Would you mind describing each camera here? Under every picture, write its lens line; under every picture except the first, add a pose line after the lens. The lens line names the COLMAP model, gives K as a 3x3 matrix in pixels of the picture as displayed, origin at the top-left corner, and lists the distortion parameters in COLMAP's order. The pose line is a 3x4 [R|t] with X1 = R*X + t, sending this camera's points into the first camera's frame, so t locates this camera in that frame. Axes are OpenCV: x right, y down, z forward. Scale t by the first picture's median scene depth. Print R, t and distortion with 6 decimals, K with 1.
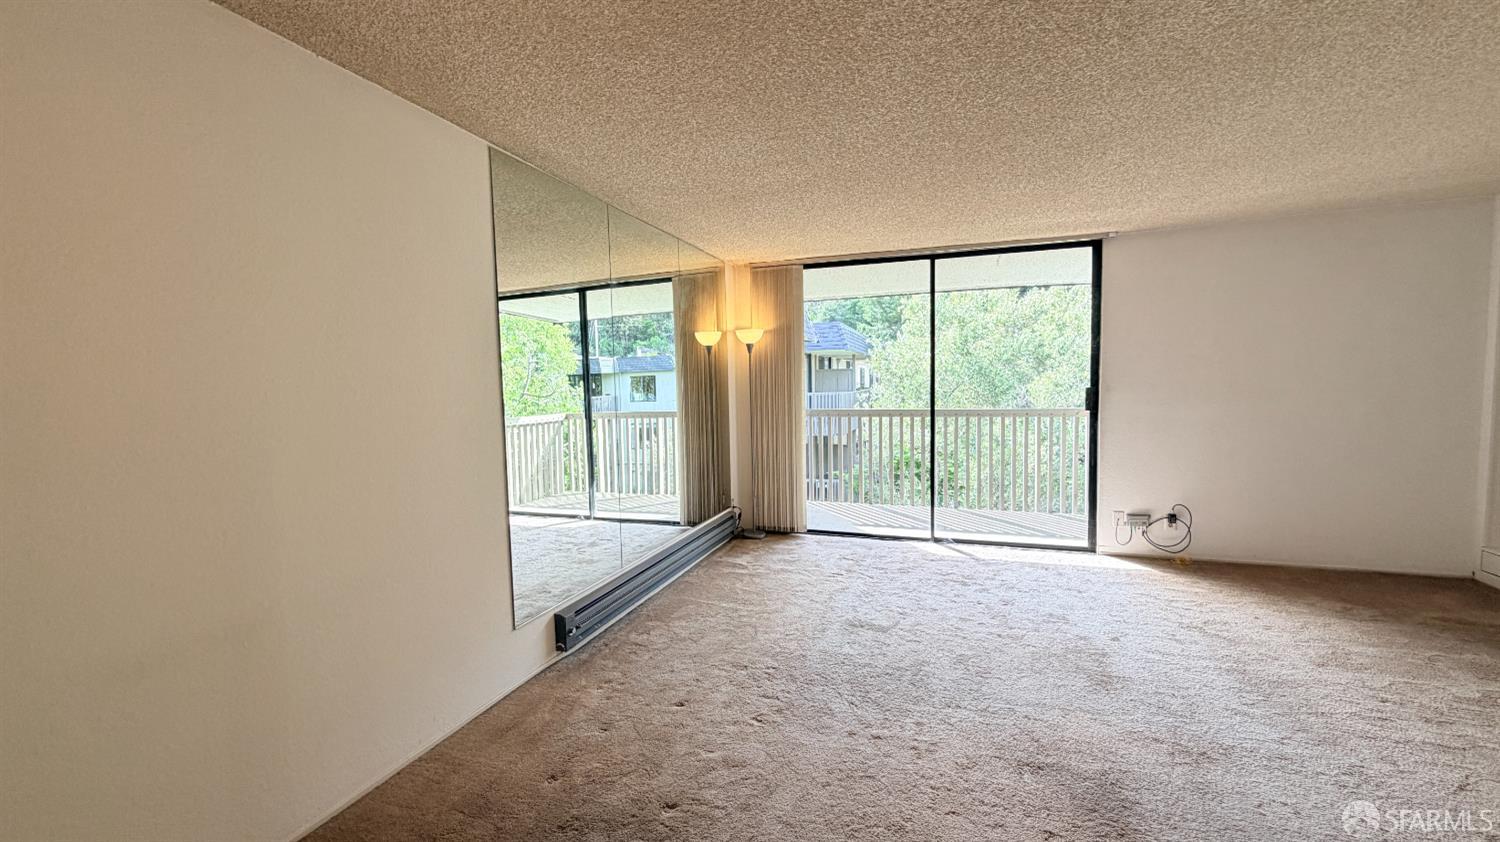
lens RADIAL K [[603.9, 0, 750.0], [0, 603.9, 421.0], [0, 0, 1]] dist [-0.000343, -0.000073]
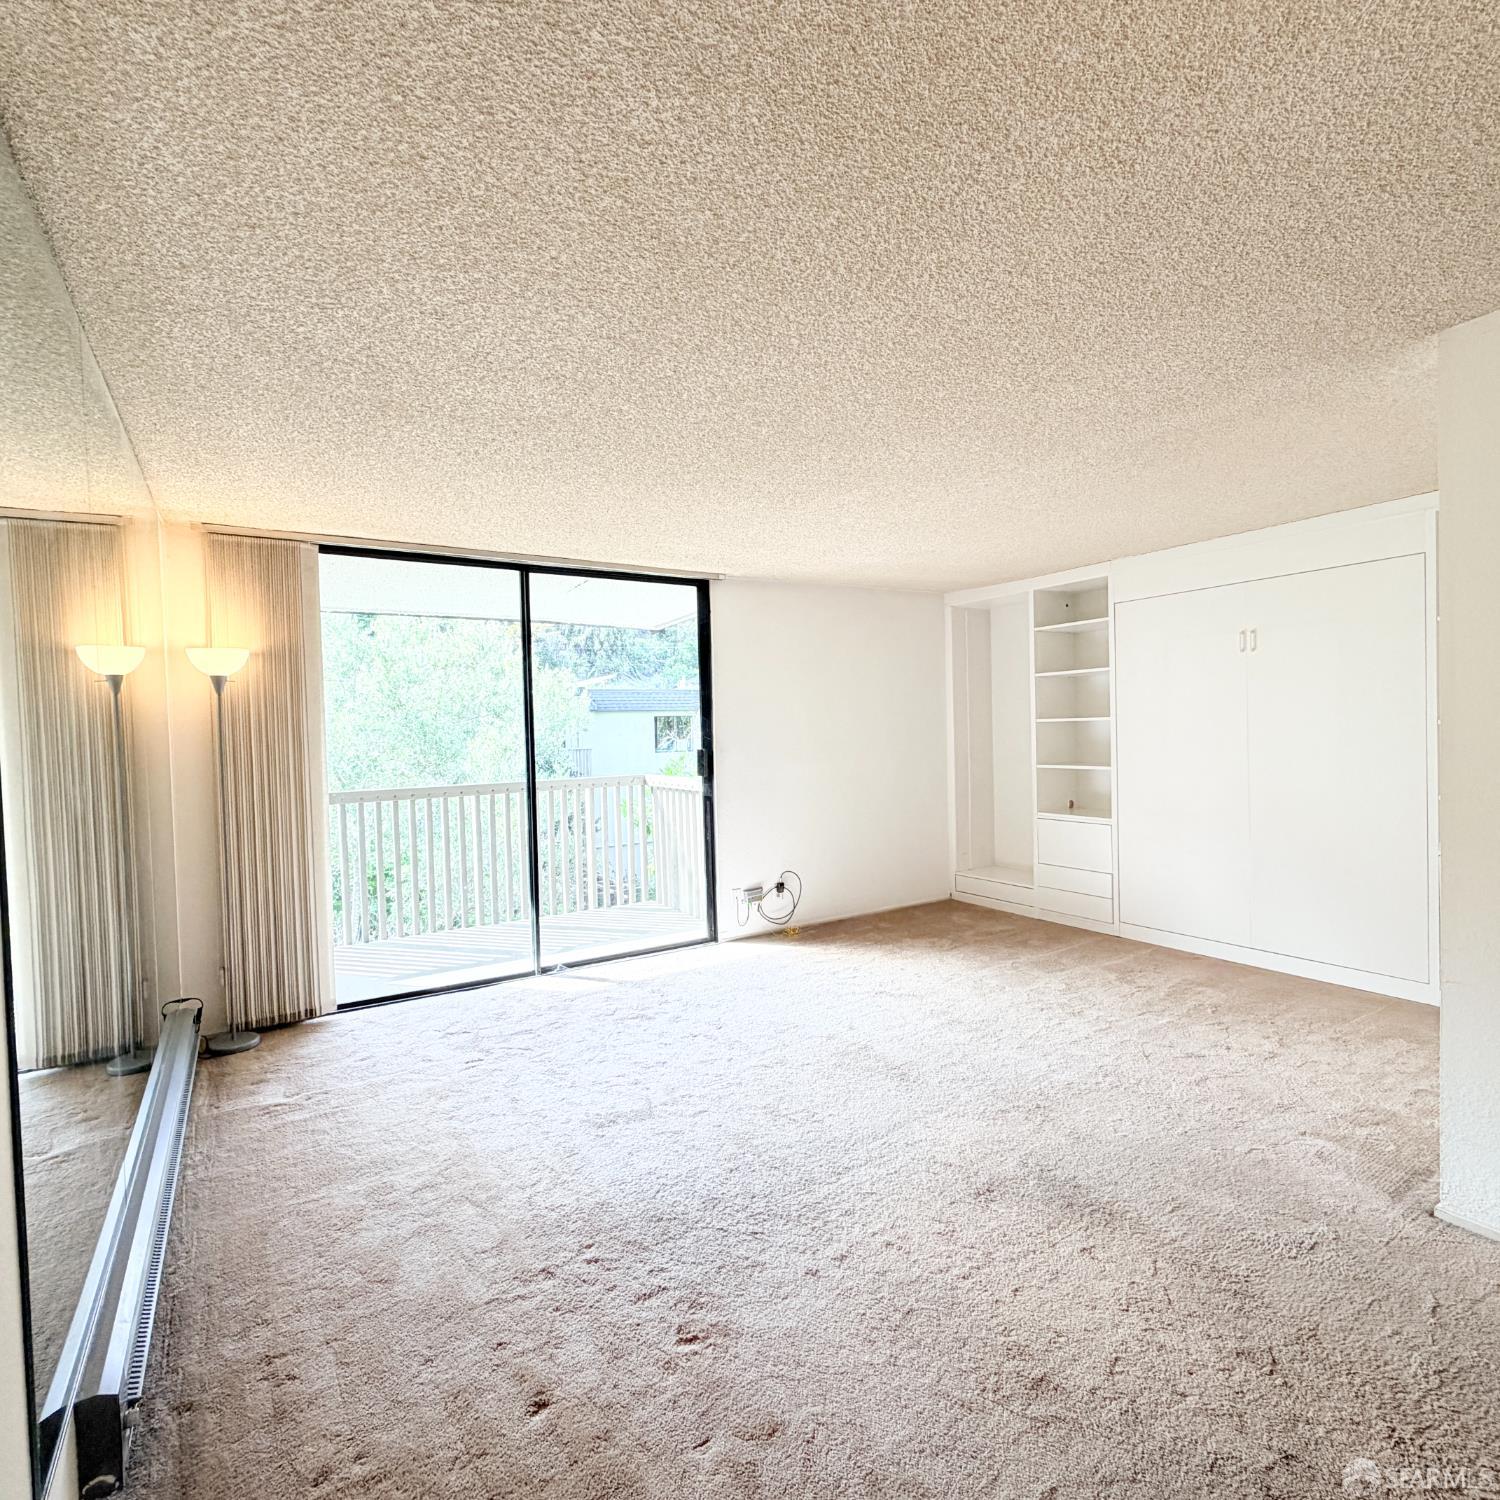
lens RADIAL K [[798.3, 0, 755.5], [0, 798.3, 736.5], [0, 0, 1]] dist [-0.000804, -0.000622]
pose [[0.625156, -0.001377, 0.780499, -0.288581], [0.063142, 0.996810, -0.048817, -0.013096], [-0.777942, 0.079800, 0.623249, 0.244594]]
